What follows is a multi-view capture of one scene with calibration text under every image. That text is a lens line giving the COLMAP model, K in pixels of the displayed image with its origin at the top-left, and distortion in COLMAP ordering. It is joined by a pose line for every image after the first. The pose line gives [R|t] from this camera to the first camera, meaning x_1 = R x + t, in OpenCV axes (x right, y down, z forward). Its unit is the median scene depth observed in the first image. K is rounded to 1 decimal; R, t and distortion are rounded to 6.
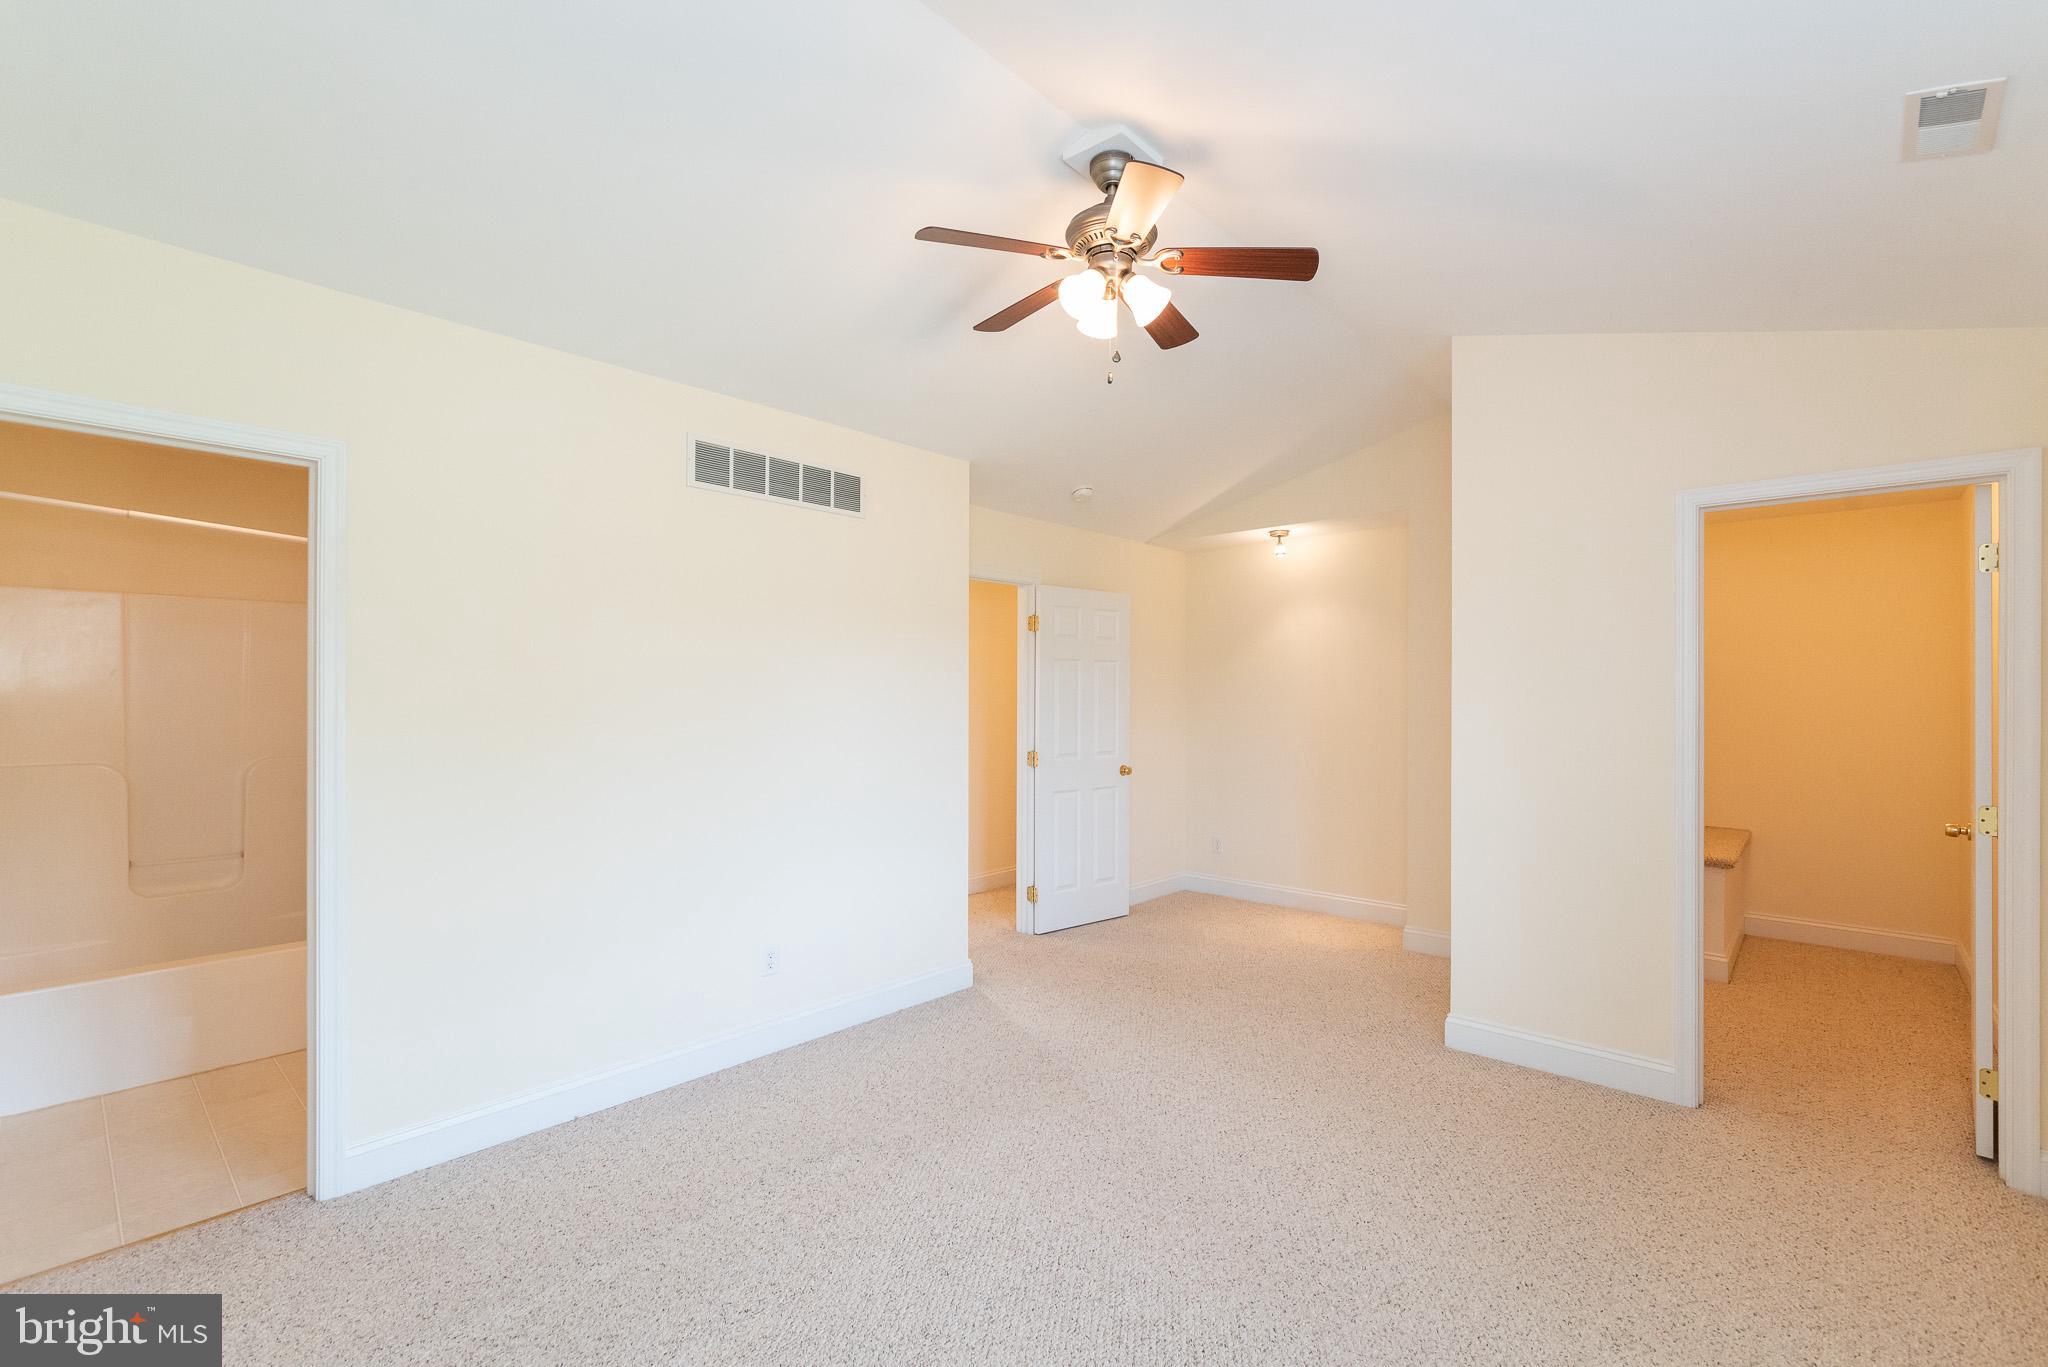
lens RADIAL K [[882.7, 0, 1017.8], [0, 882.7, 690.8], [0, 0, 1]] dist [0.001661, 0.000194]
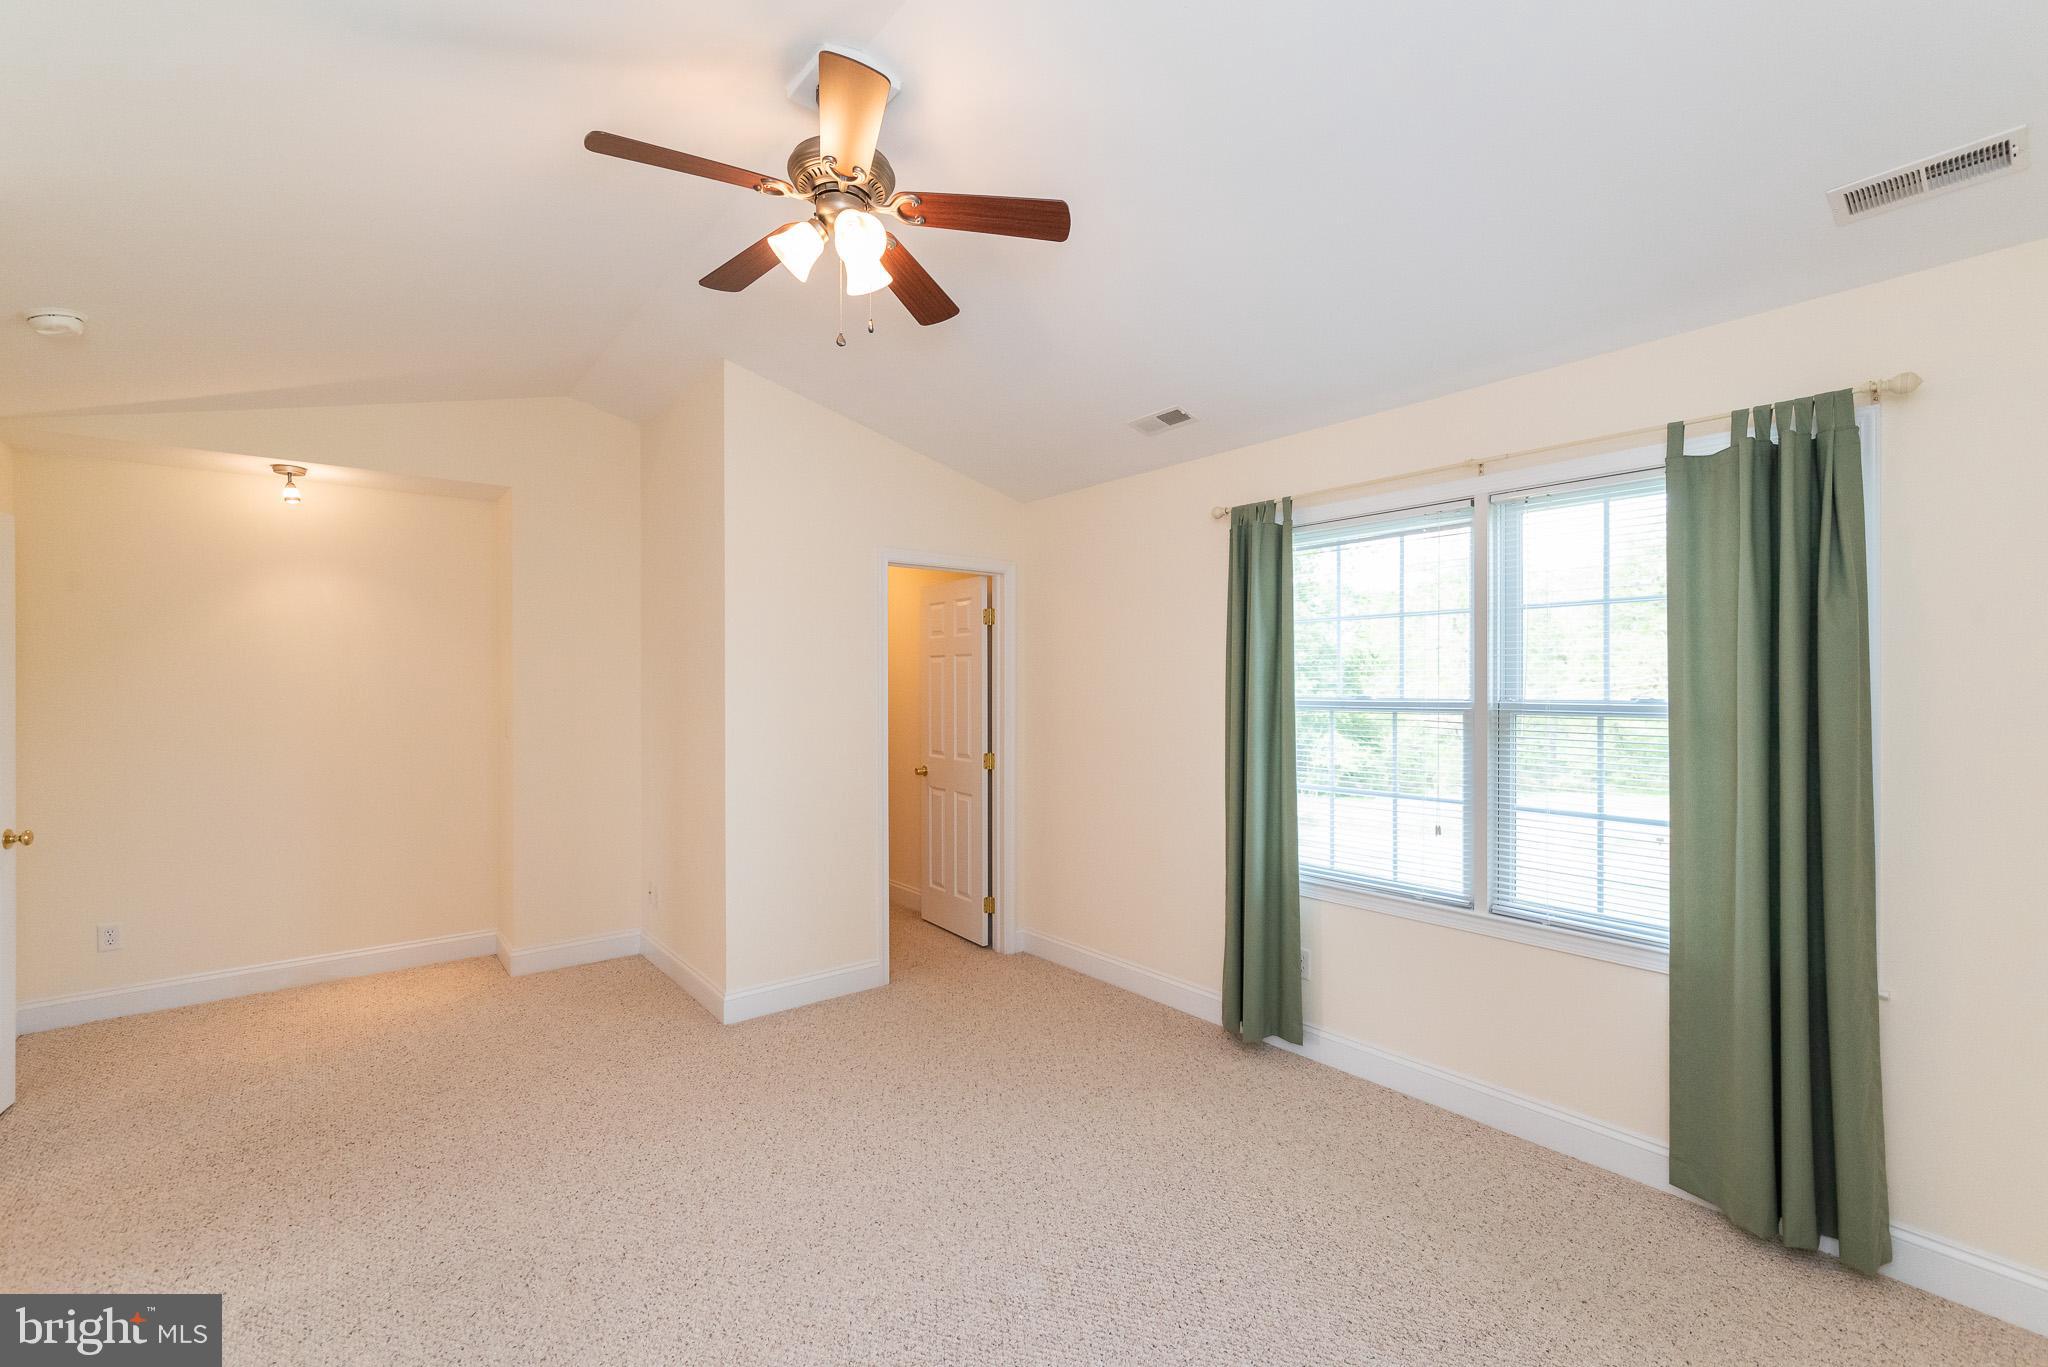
lens RADIAL K [[882.7, 0, 1019.0], [0, 882.7, 681.0], [0, 0, 1]] dist [0.001661, 0.000194]
pose [[0.164845, -0.003351, 0.986314, -0.358541], [0.000534, 0.999994, 0.003308, -0.010548], [-0.986319, -0.000019, 0.164846, 0.337110]]
